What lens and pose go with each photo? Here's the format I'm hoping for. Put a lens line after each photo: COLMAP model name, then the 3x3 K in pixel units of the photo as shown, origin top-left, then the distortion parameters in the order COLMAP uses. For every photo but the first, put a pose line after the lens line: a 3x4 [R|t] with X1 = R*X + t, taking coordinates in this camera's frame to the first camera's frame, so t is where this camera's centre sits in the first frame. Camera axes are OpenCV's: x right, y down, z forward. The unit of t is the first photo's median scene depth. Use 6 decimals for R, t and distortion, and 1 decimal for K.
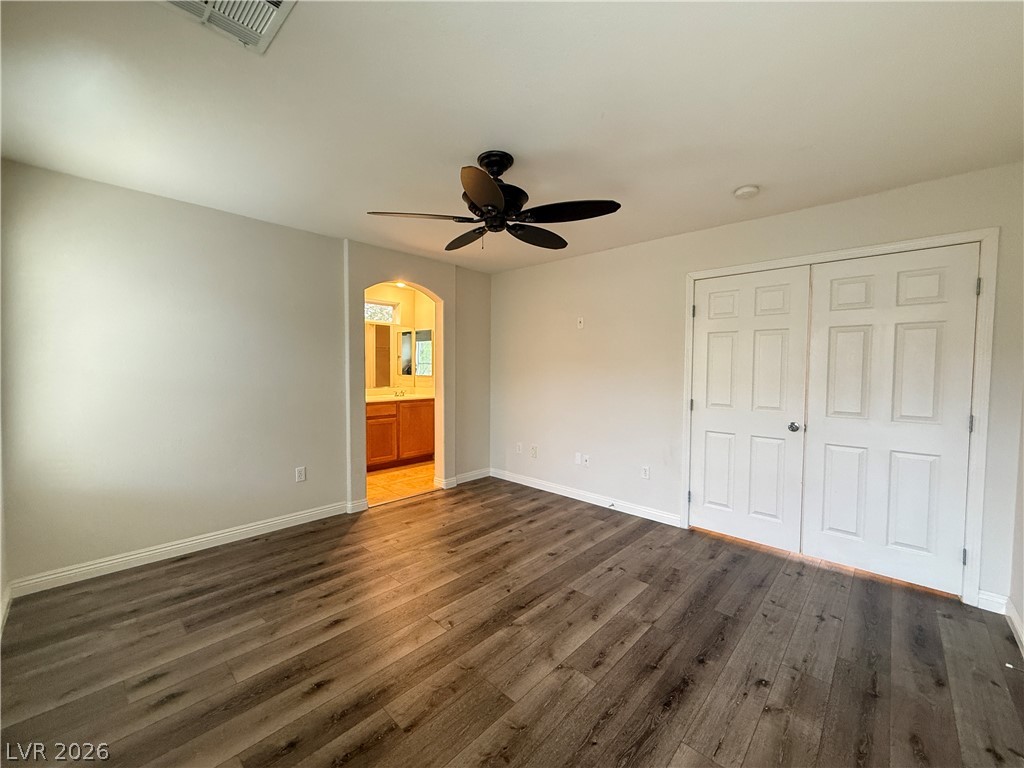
lens RADIAL K [[408.2, 0, 510.1], [0, 408.2, 383.0], [0, 0, 1]] dist [-0.000513, 0.000317]
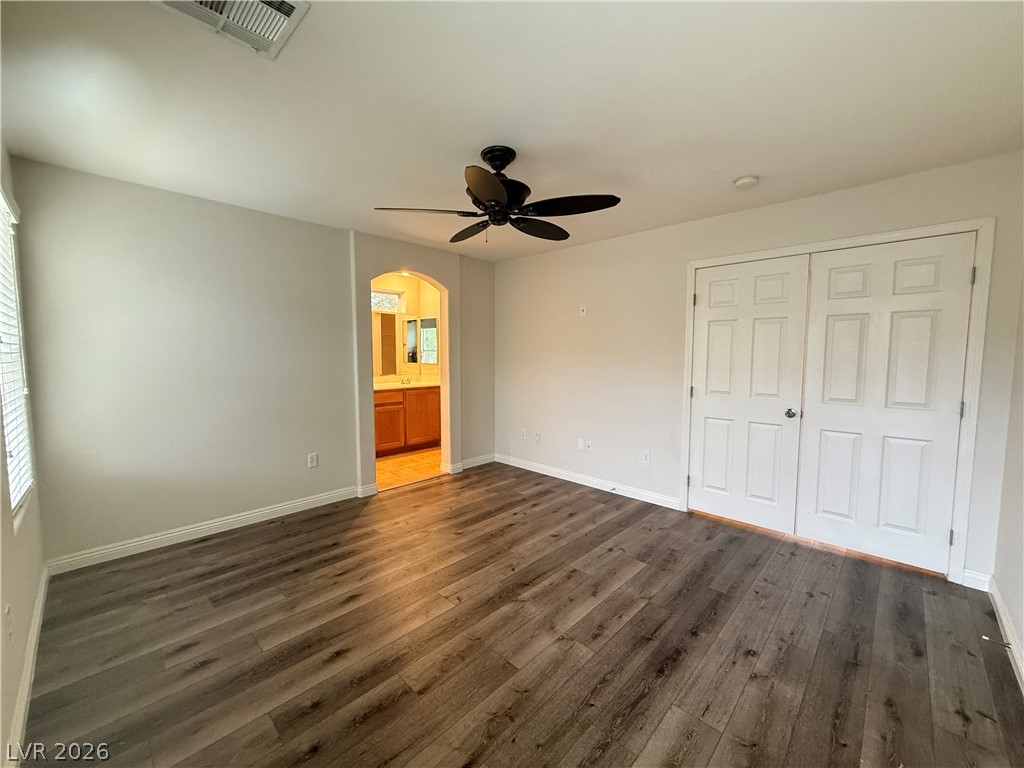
lens RADIAL K [[408.2, 0, 510.6], [0, 408.2, 383.5], [0, 0, 1]] dist [-0.000513, 0.000317]
pose [[0.999937, -0.004391, -0.010348, 0.002530], [0.004759, 0.999348, 0.035780, -0.008362], [0.010184, -0.035827, 0.999306, -0.035382]]
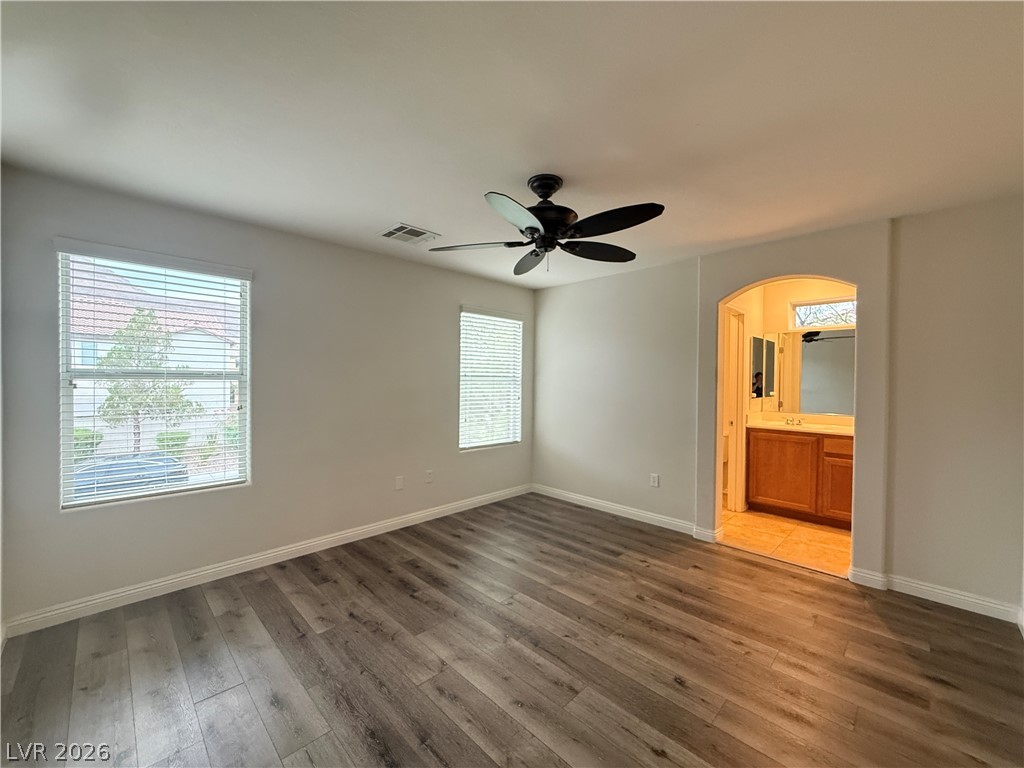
lens RADIAL K [[408.2, 0, 509.7], [0, 408.2, 382.7], [0, 0, 1]] dist [-0.000513, 0.000317]
pose [[-0.032278, -0.001514, -0.999478, 0.887658], [-0.047872, 0.998853, 0.000033, -0.039437], [0.998332, 0.047848, -0.032313, 0.870665]]
